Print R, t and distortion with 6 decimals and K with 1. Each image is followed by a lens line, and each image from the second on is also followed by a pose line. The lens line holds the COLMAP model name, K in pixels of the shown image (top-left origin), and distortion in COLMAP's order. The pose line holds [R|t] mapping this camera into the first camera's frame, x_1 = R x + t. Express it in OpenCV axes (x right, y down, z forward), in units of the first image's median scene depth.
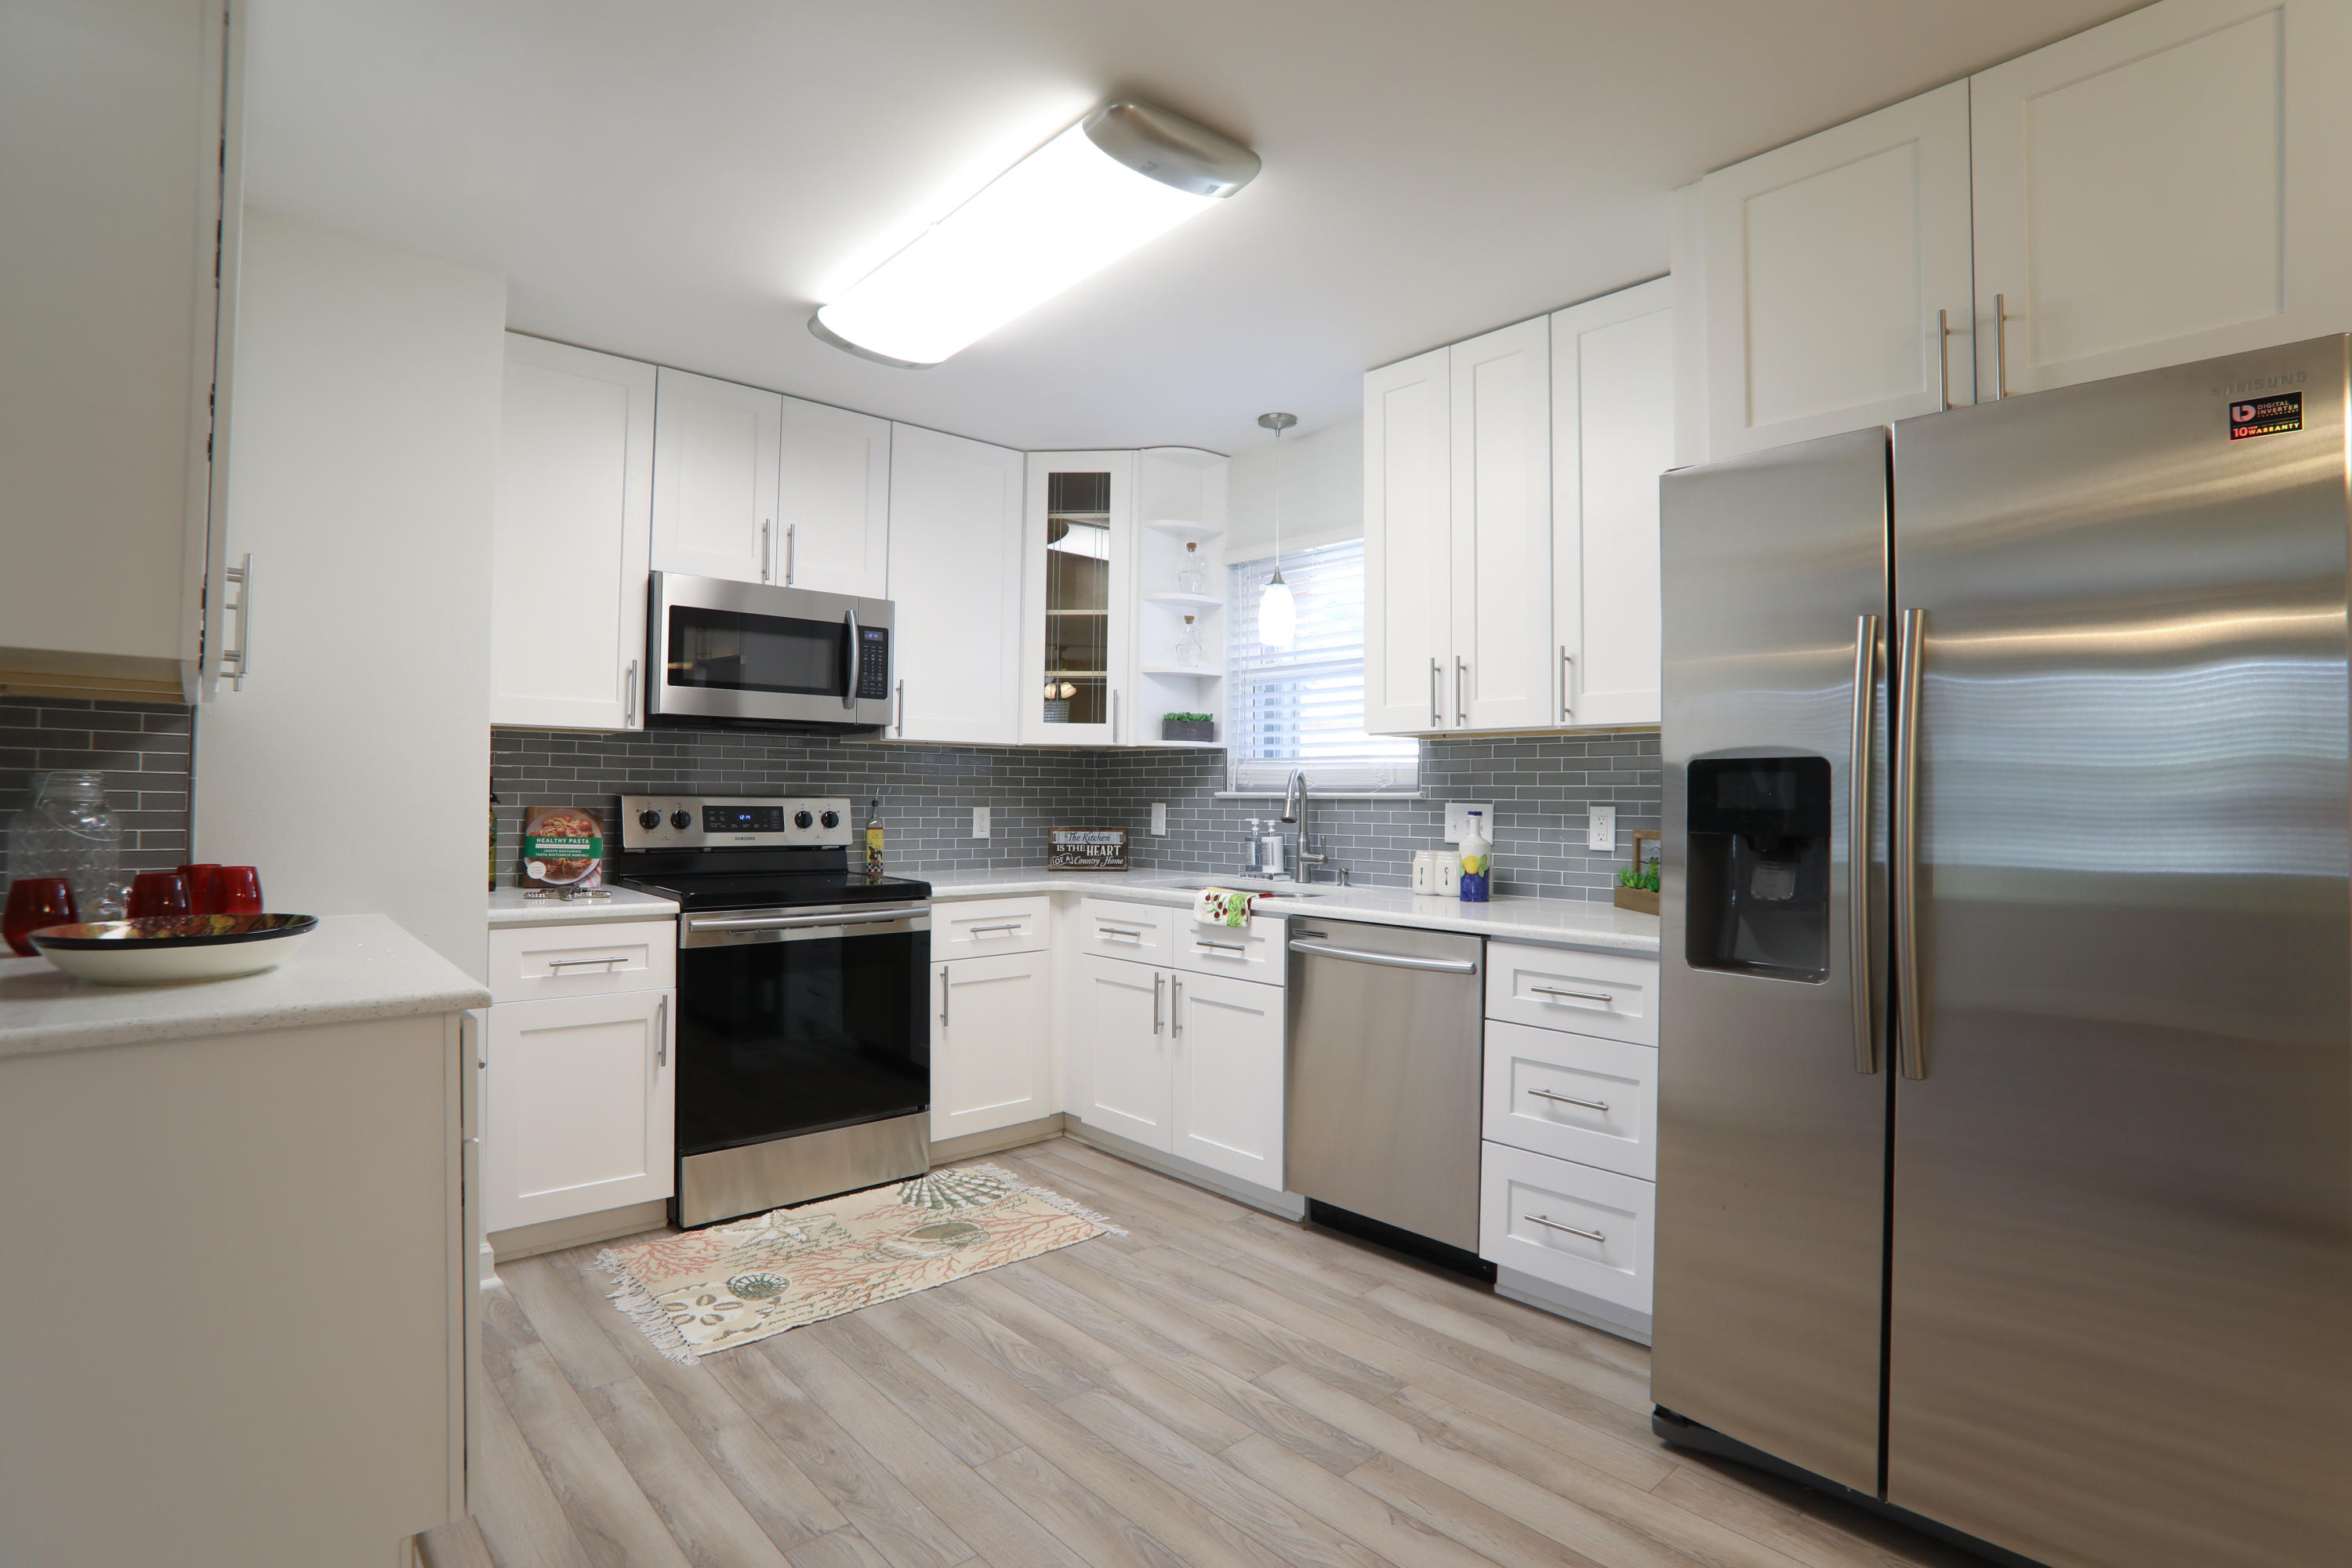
lens RADIAL K [[1146.1, 0, 1176.0], [0, 1146.1, 784.0], [0, 0, 1]] dist [-0.089307, 0.038150]
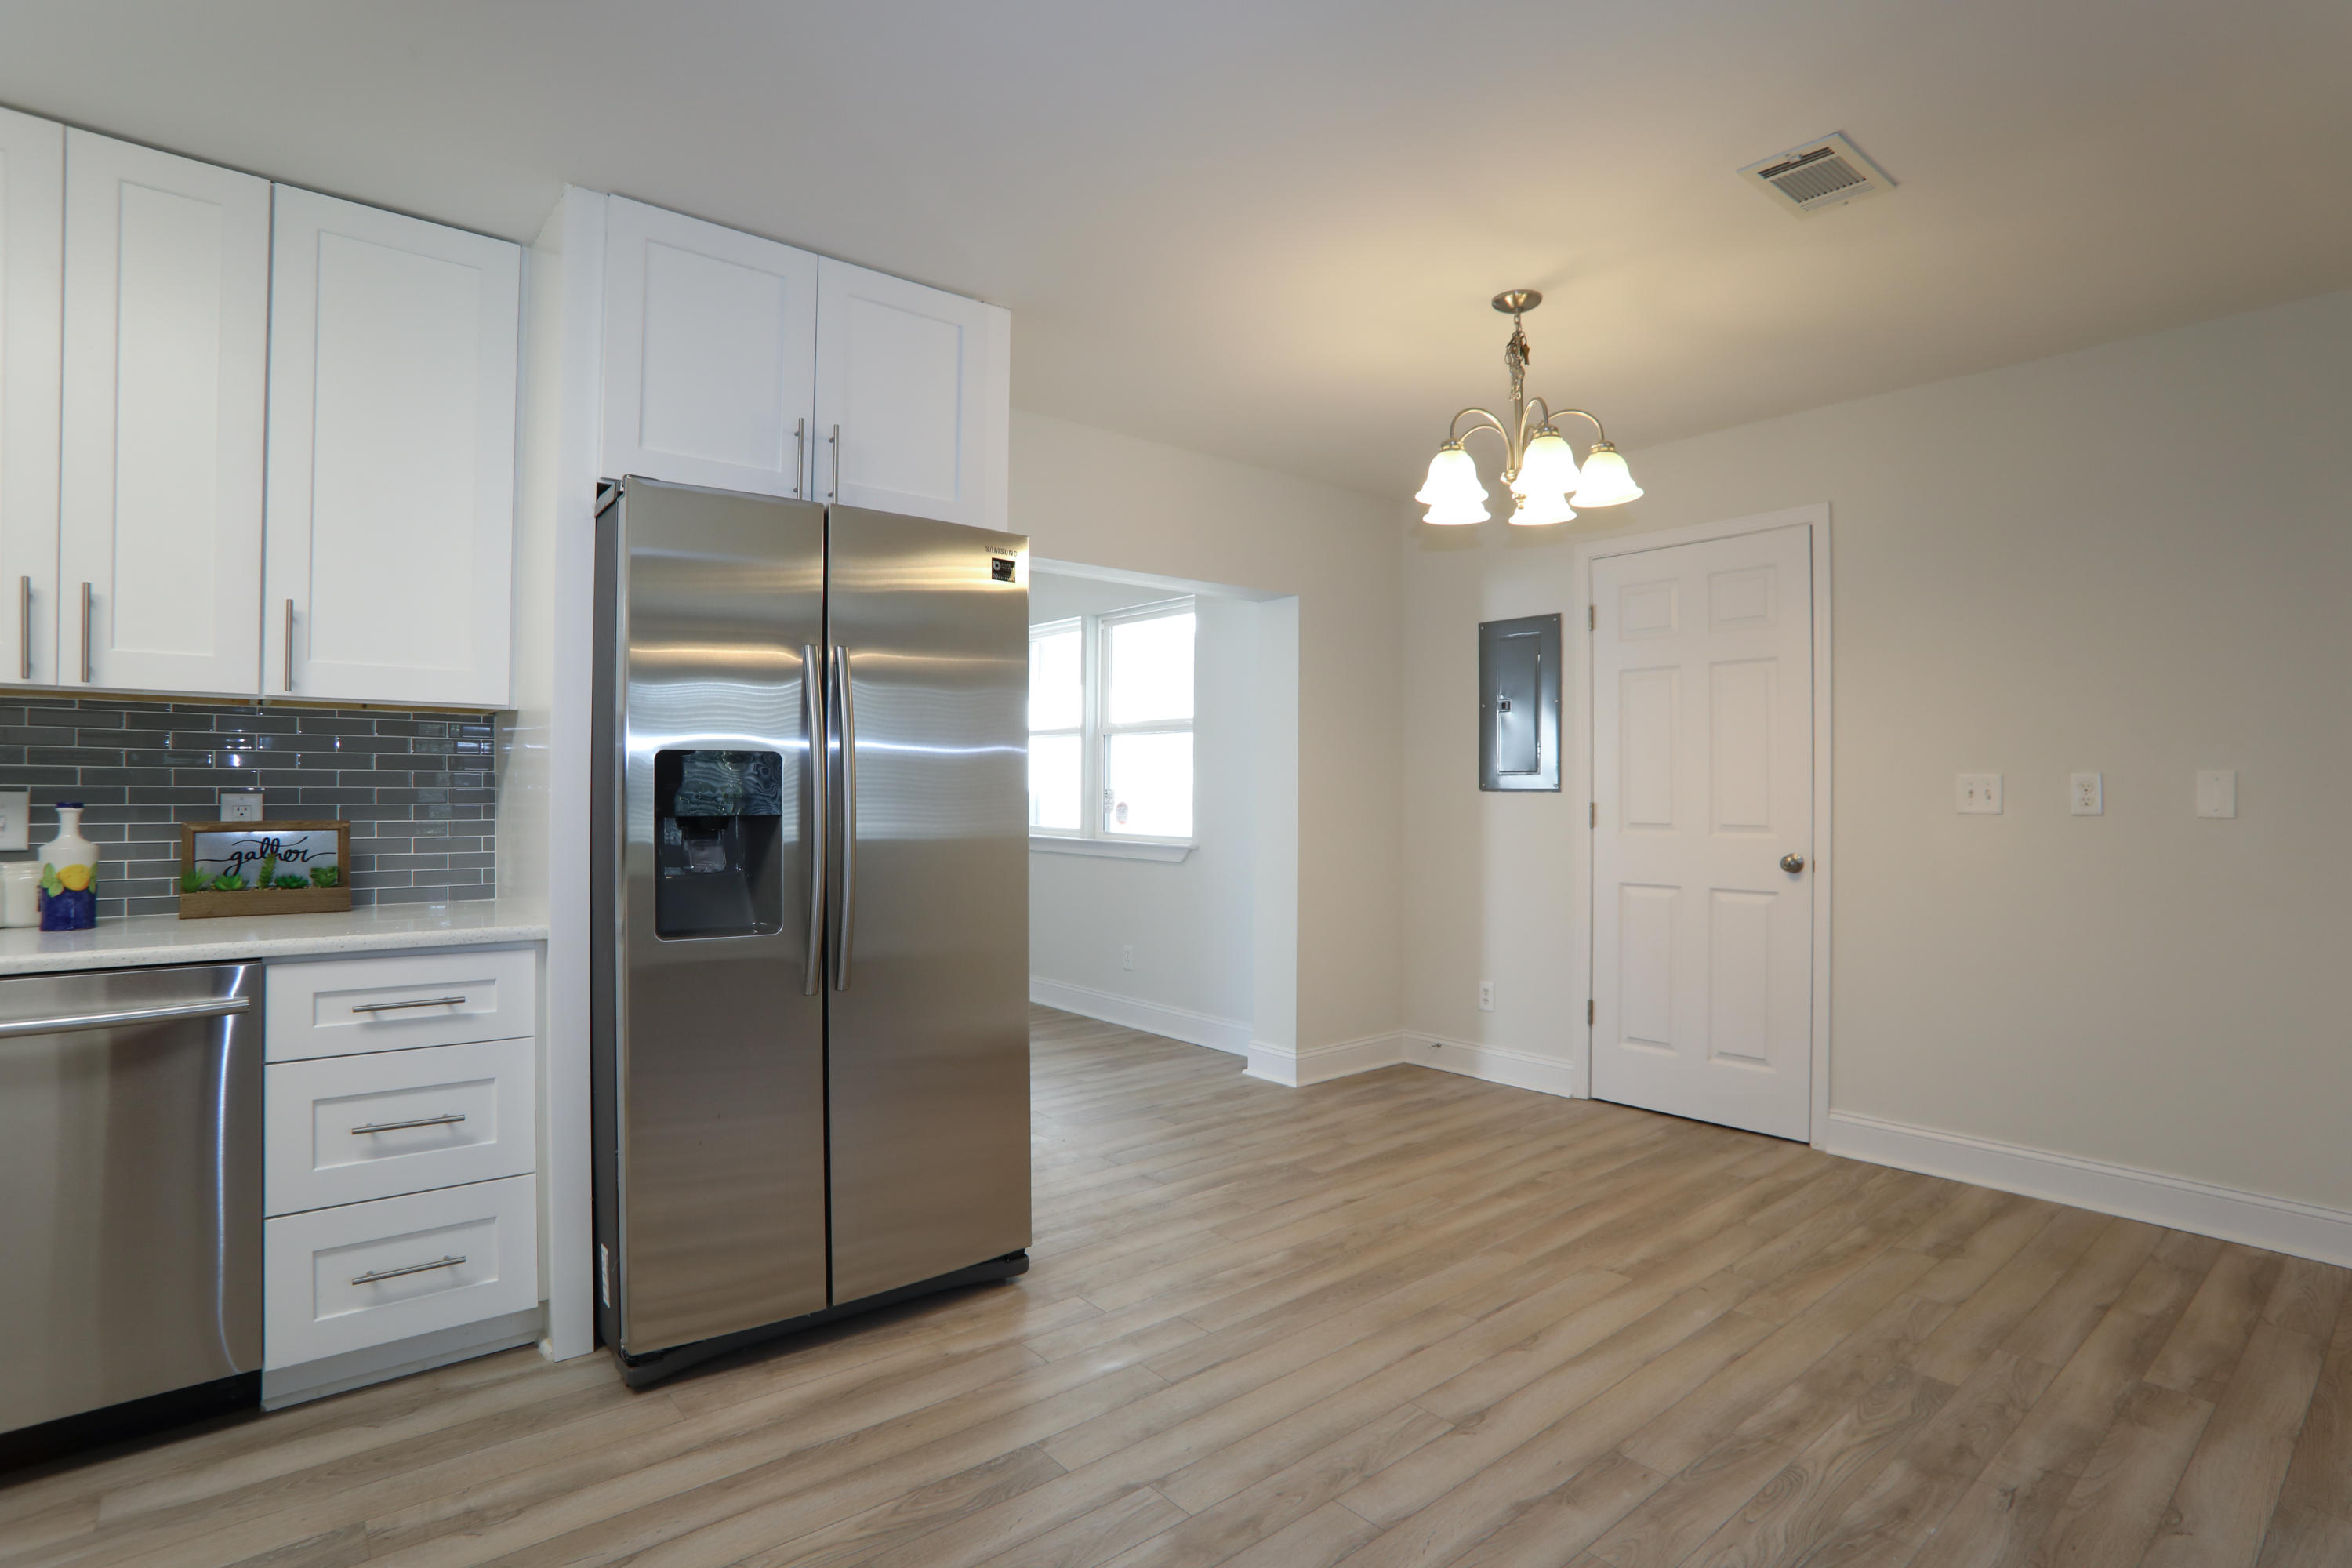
lens RADIAL K [[1174.4, 0, 1183.9], [0, 1174.4, 788.2], [0, 0, 1]] dist [-0.085067, 0.034892]
pose [[0.031013, -0.004060, 0.999511, -0.383267], [-0.013783, 0.999895, 0.004489, 0.002522], [-0.999424, -0.013915, 0.030954, 0.269889]]
